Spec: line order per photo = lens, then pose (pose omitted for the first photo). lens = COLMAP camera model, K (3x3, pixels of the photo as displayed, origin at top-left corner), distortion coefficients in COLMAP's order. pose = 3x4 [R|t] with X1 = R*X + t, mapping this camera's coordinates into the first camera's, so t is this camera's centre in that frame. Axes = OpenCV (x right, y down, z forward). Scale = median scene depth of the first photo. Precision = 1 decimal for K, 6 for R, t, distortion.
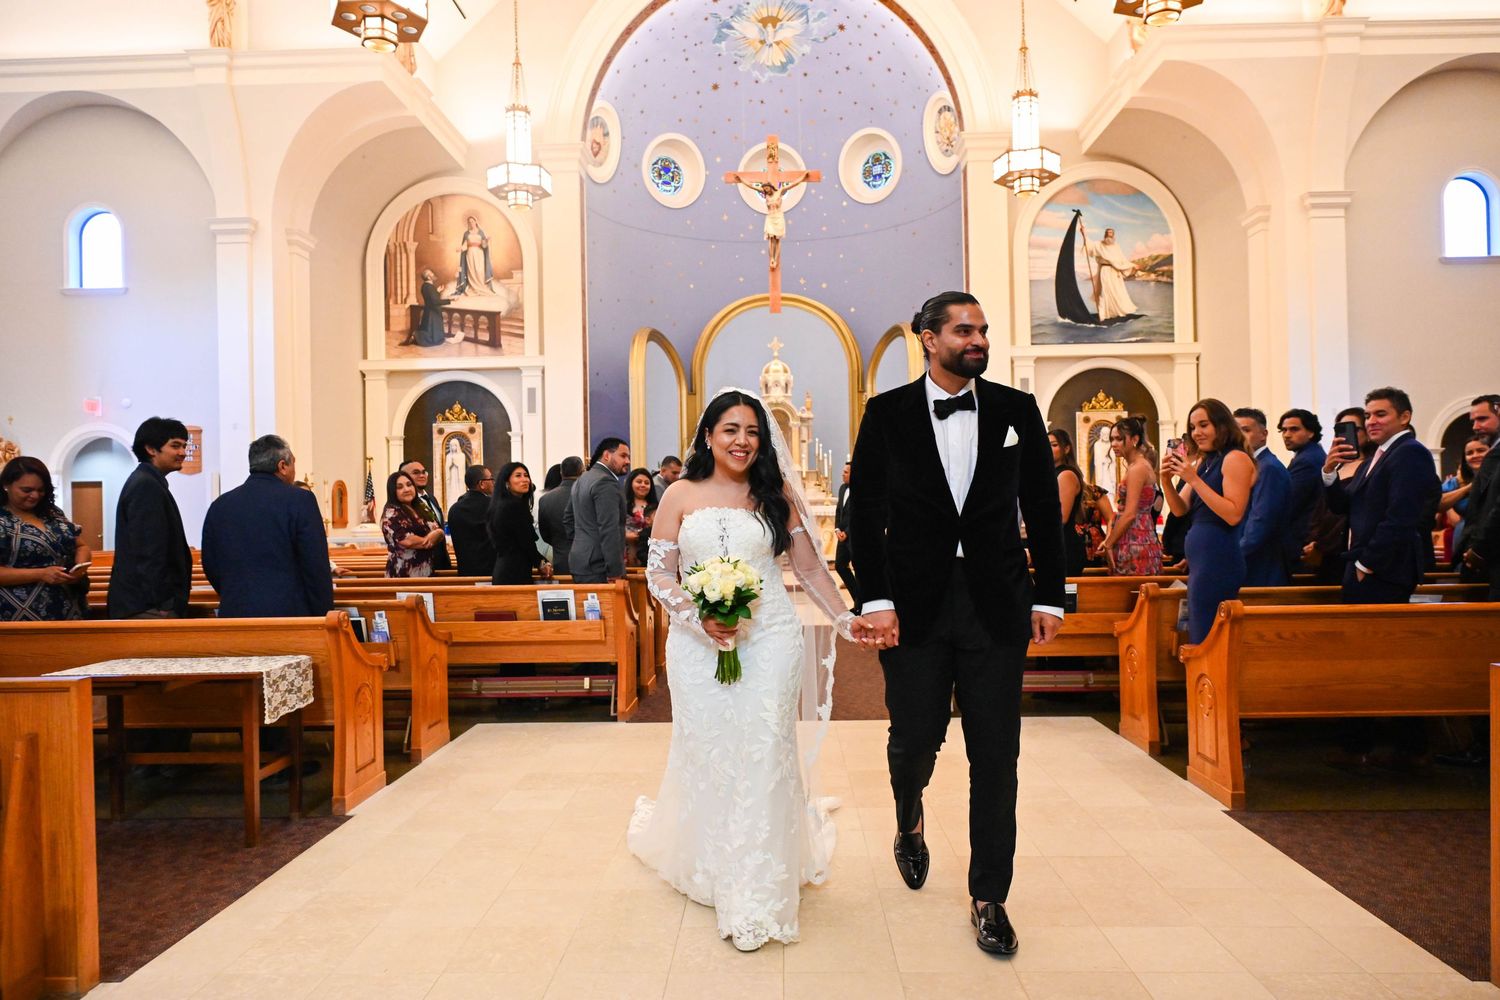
lens RADIAL K [[1044.1, 0, 745.7], [0, 1044.1, 501.4], [0, 0, 1]] dist [0.001724, 0.000298]
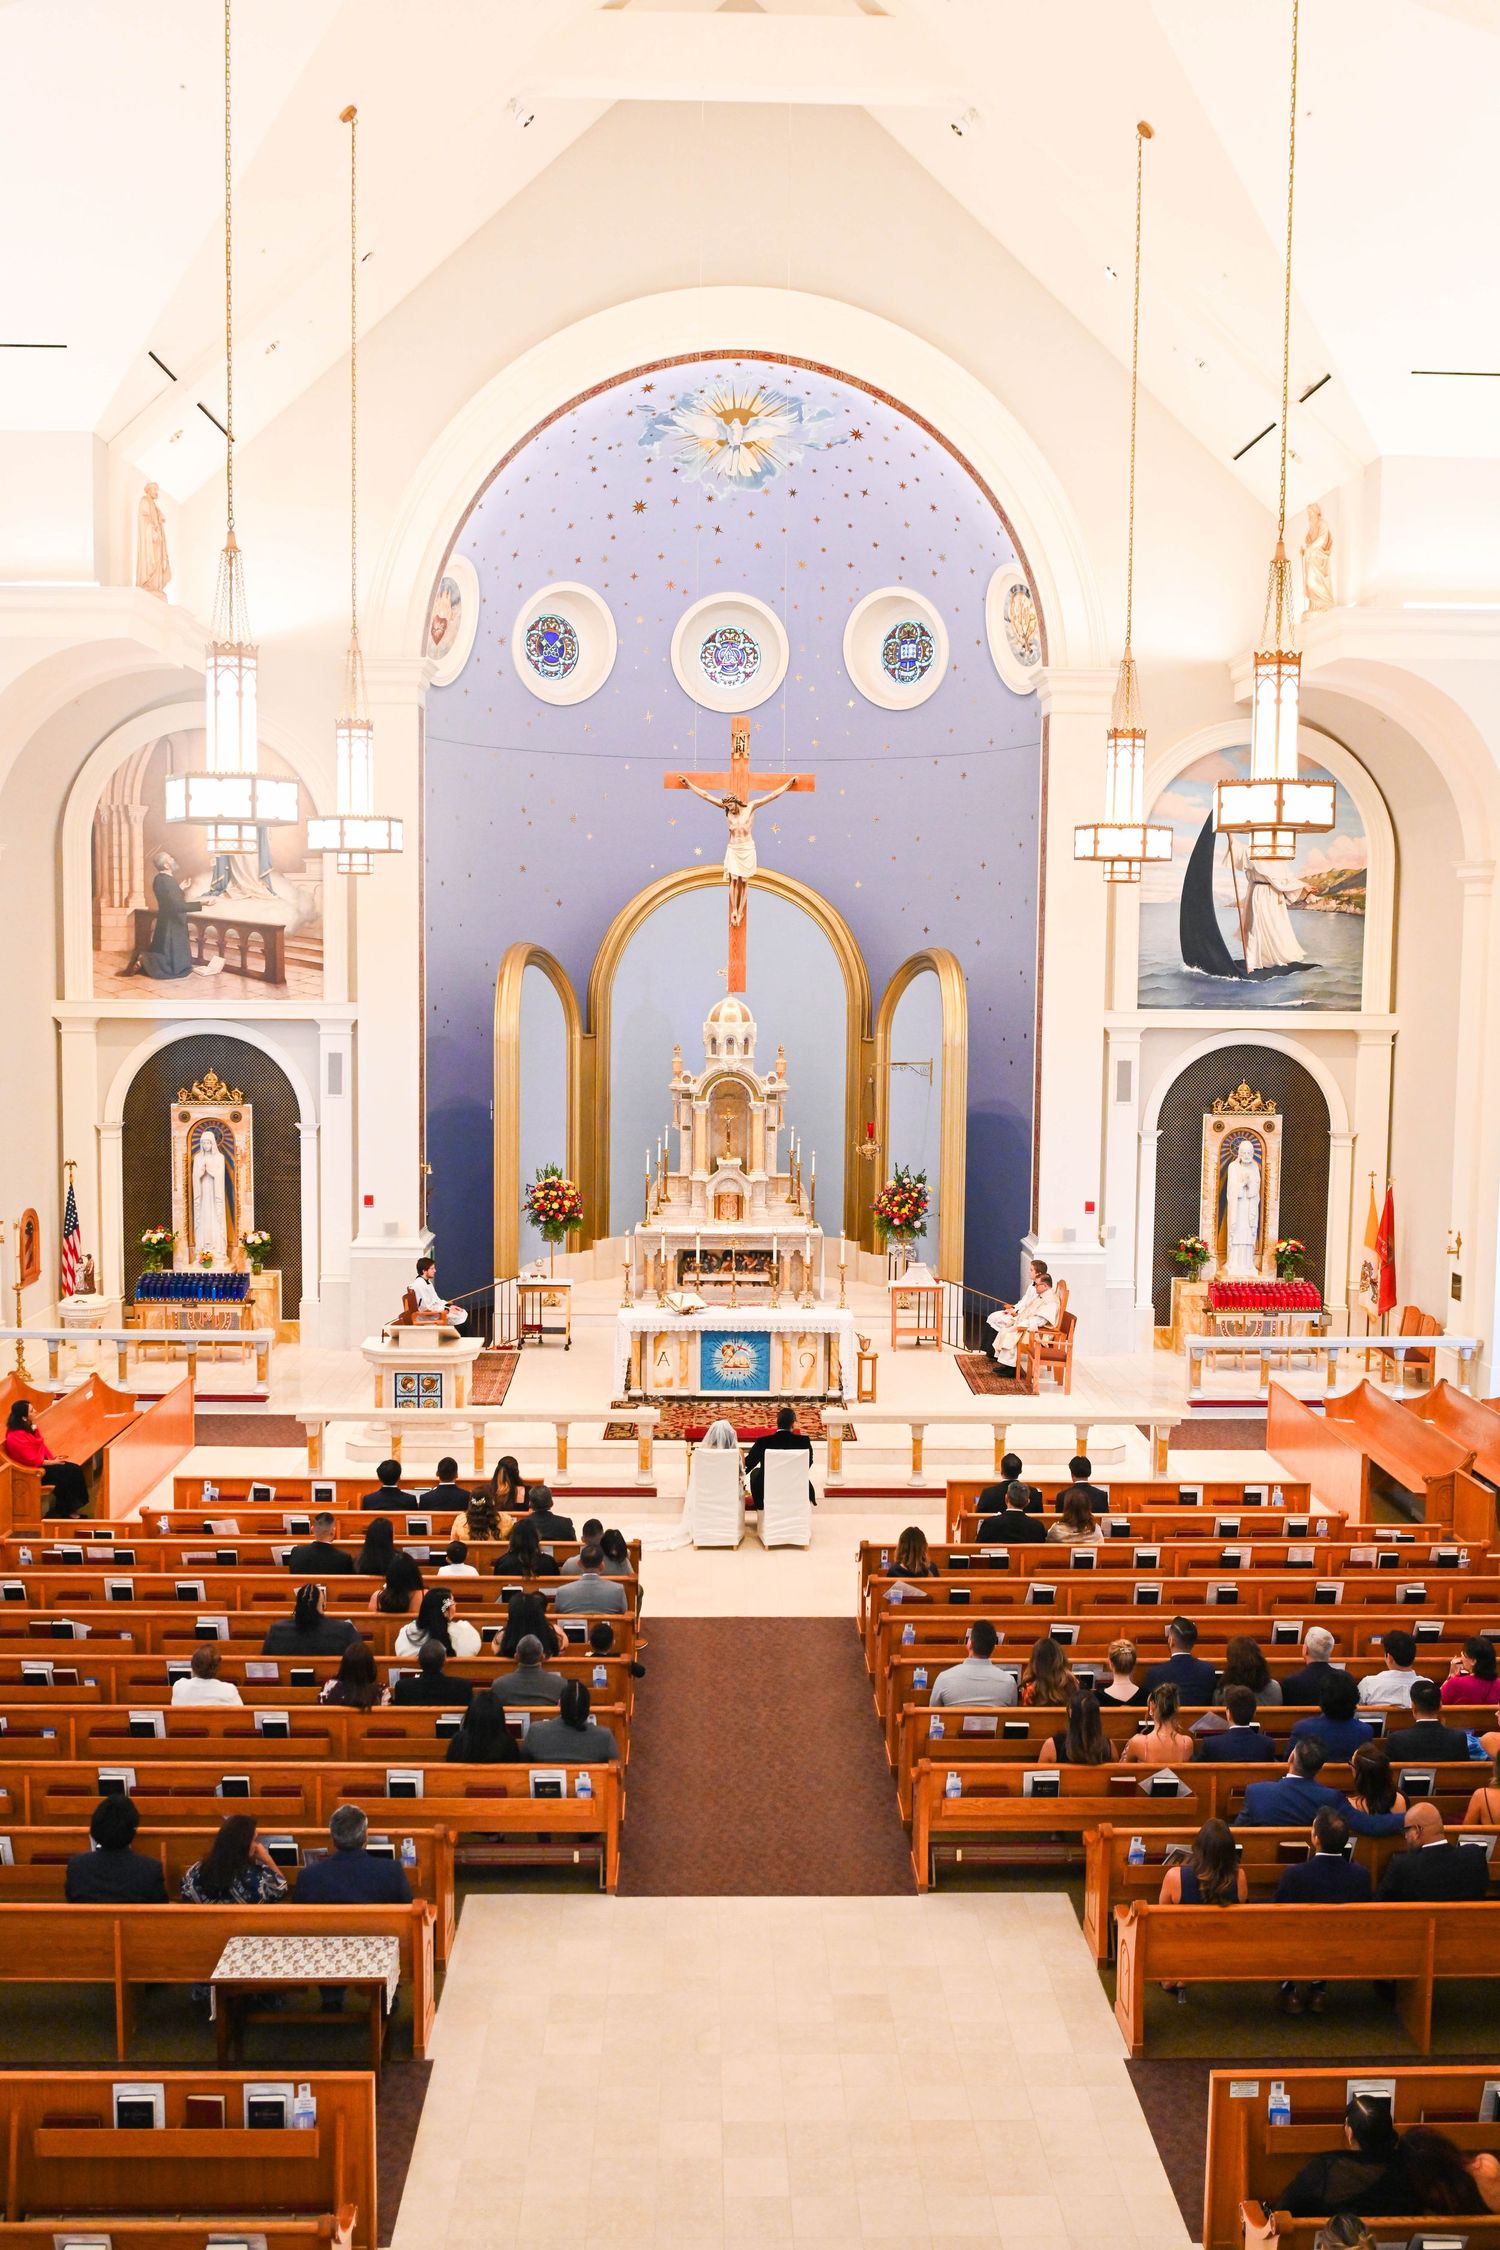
lens RADIAL K [[2130.4, 0, 757.3], [0, 2130.4, 1124.4], [0, 0, 1]] dist [-0.014666, 0.000000]
pose [[0.997728, 0.025019, 0.062558, -0.033780], [-0.031423, 0.994124, 0.103585, -0.203941], [-0.059599, -0.105316, 0.992651, -0.265902]]
